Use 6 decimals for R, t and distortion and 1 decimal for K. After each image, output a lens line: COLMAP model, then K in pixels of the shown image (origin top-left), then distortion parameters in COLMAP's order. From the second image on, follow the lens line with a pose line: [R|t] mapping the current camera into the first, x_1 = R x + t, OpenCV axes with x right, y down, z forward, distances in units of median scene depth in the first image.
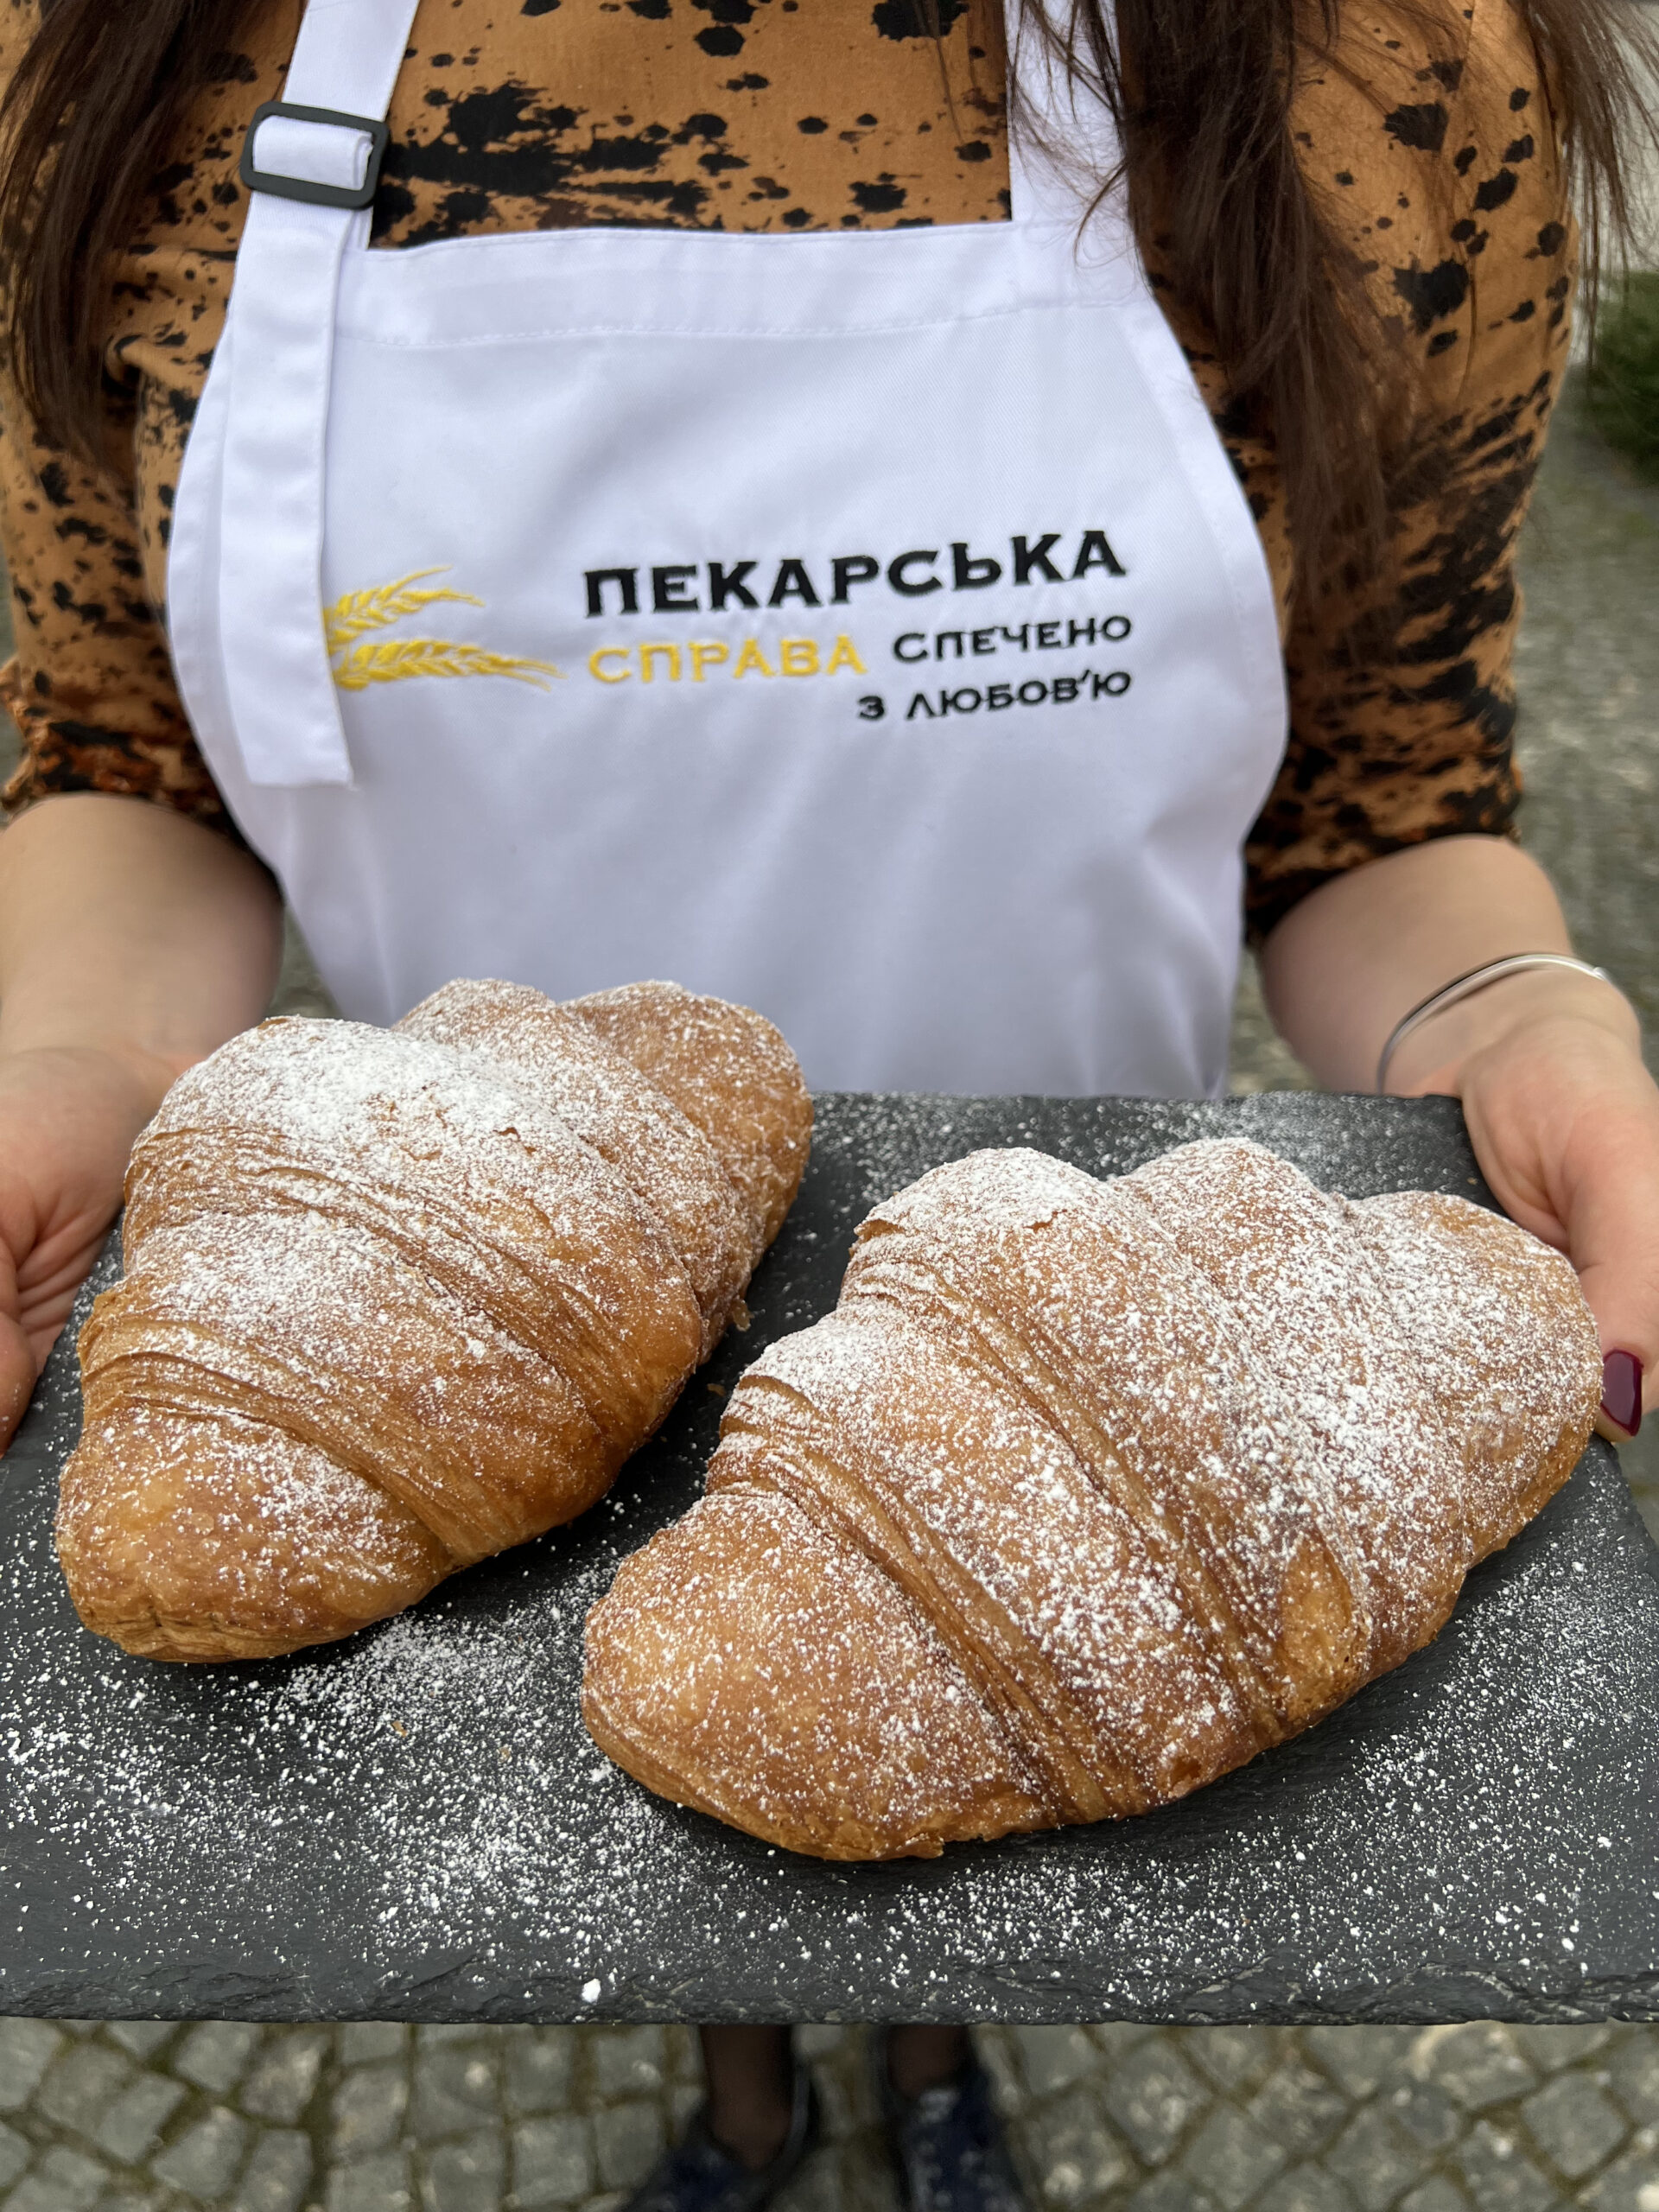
lens RADIAL K [[2010.6, 0, 1098.4], [0, 2010.6, 1351.8], [0, 0, 1]] dist [-0.053214, 0.118250]
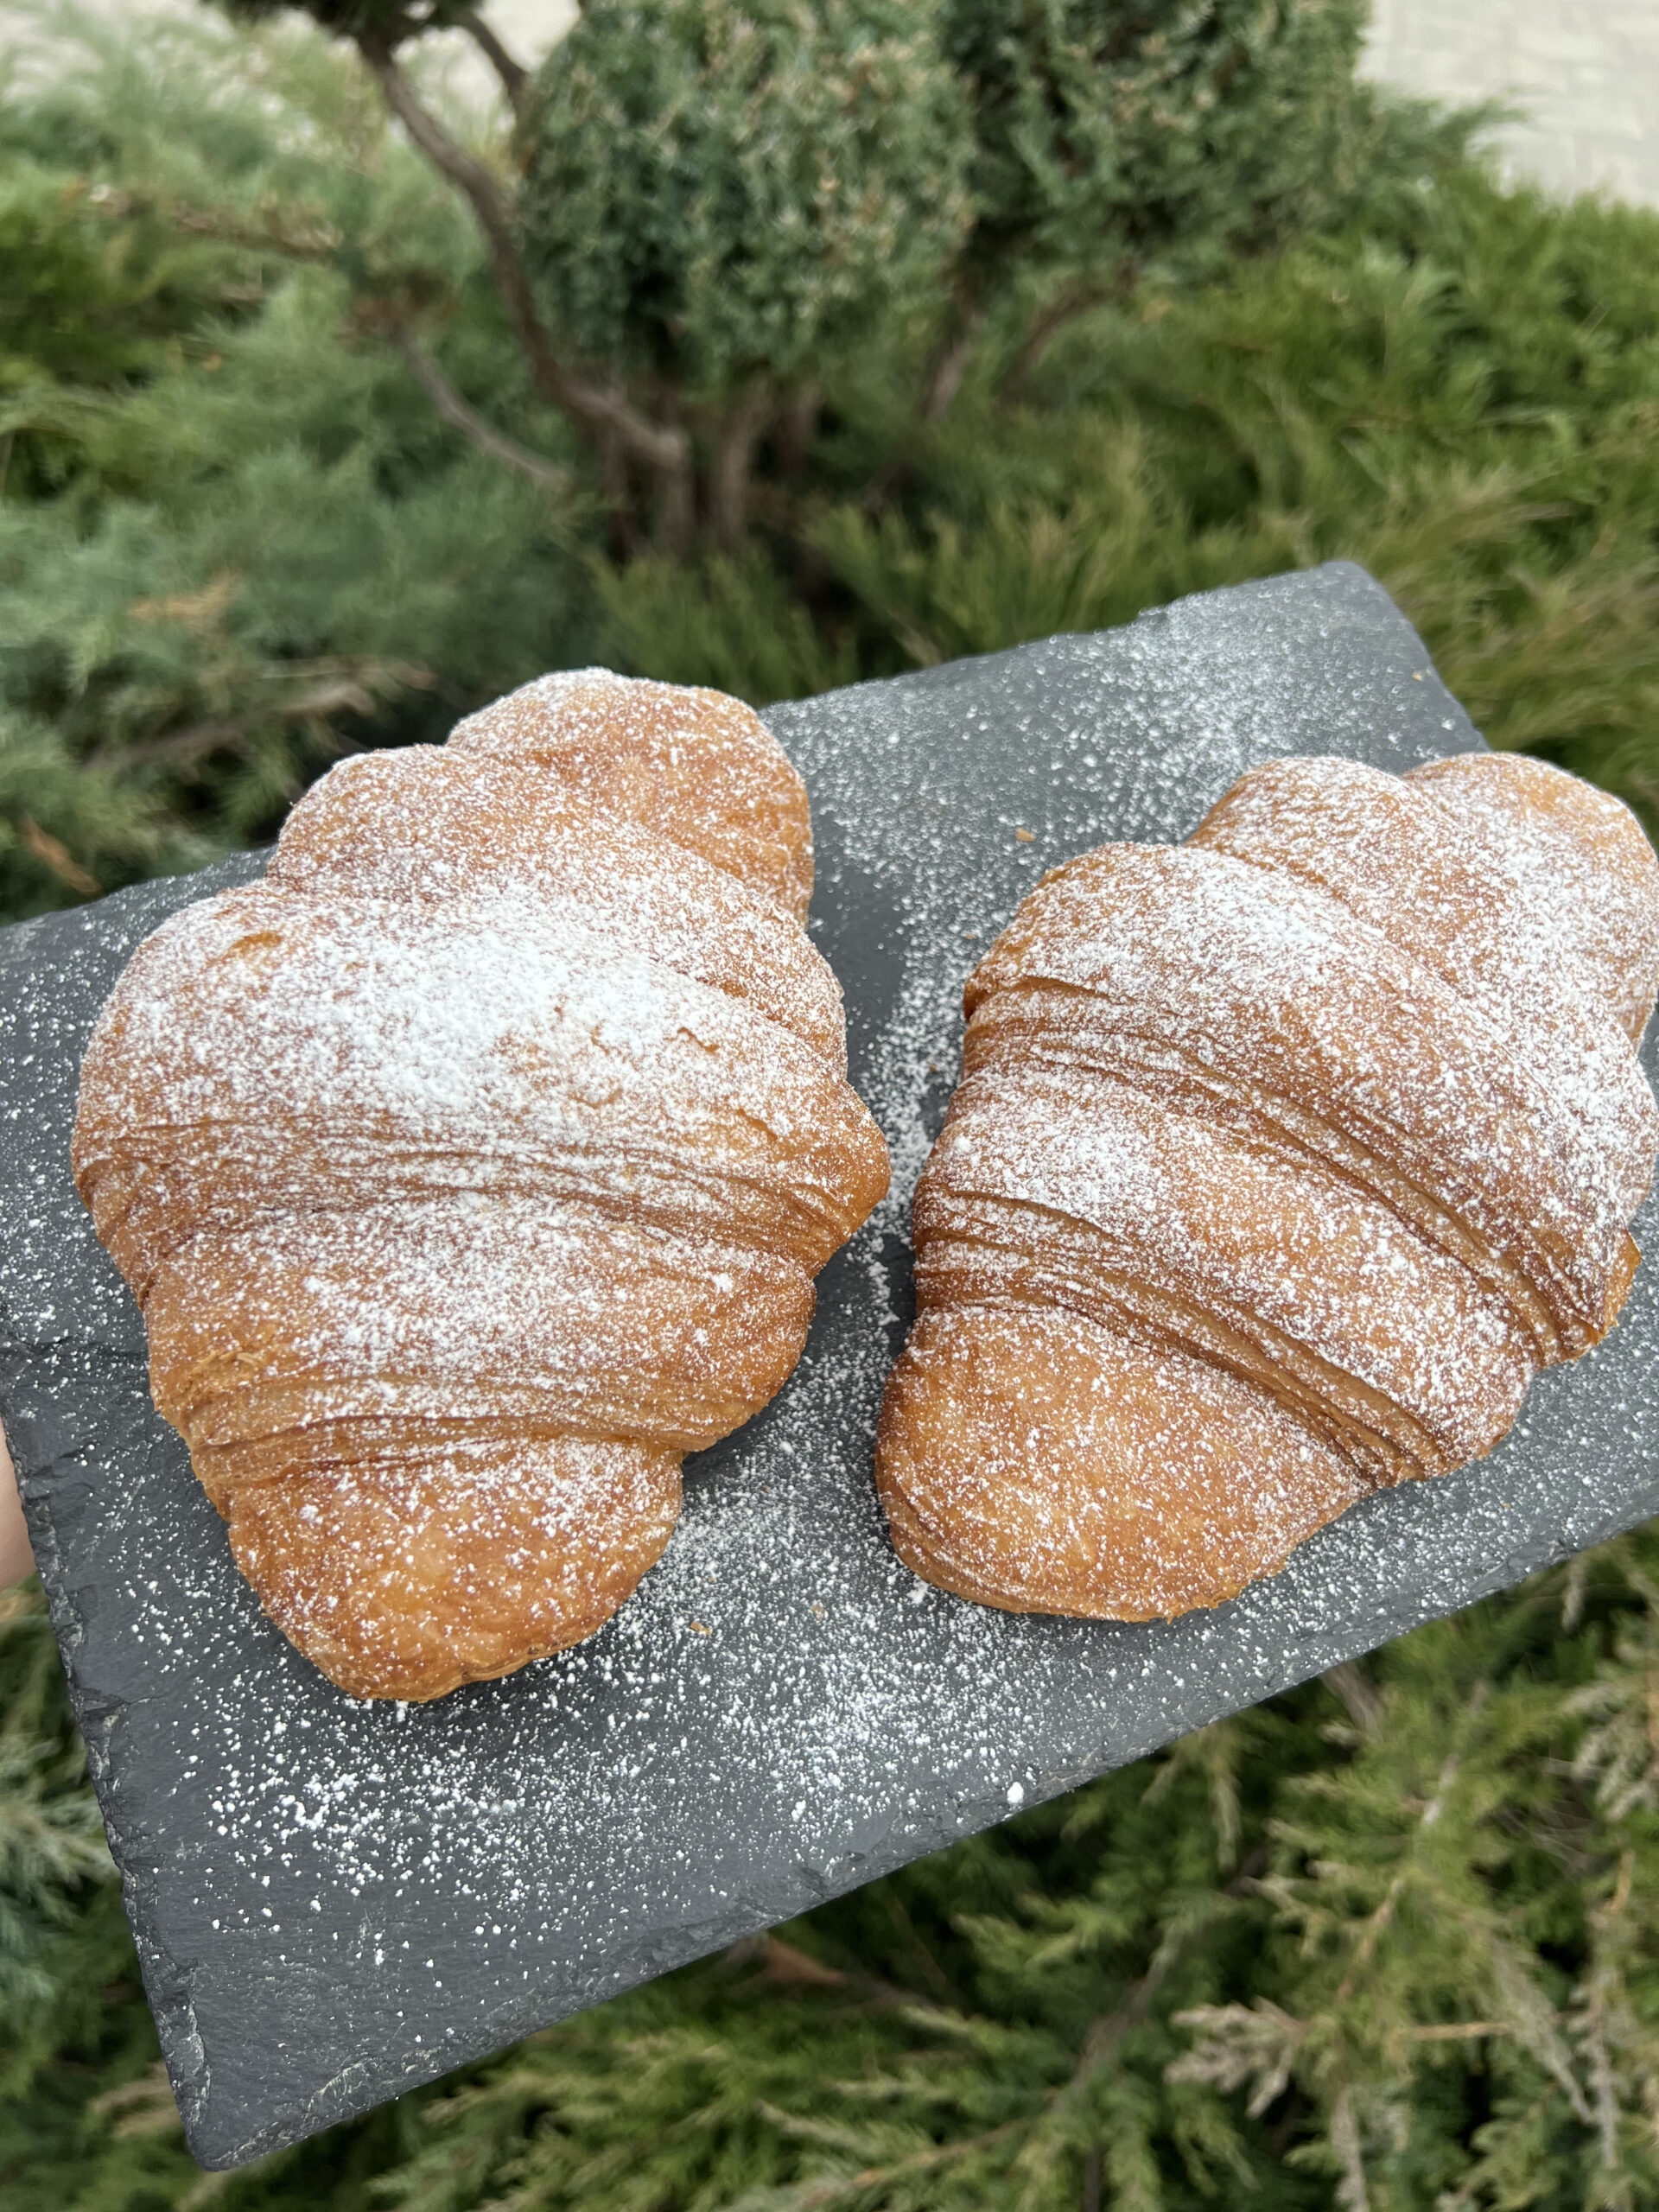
lens RADIAL K [[1693.7, 0, 766.4], [0, 1693.7, 1110.3], [0, 0, 1]] dist [0.069445, -0.149682]
pose [[0.905712, -0.319278, 0.278831, -0.486656], [0.160022, 0.866645, 0.472566, -0.420867], [-0.392528, -0.383390, 0.836023, 0.417893]]
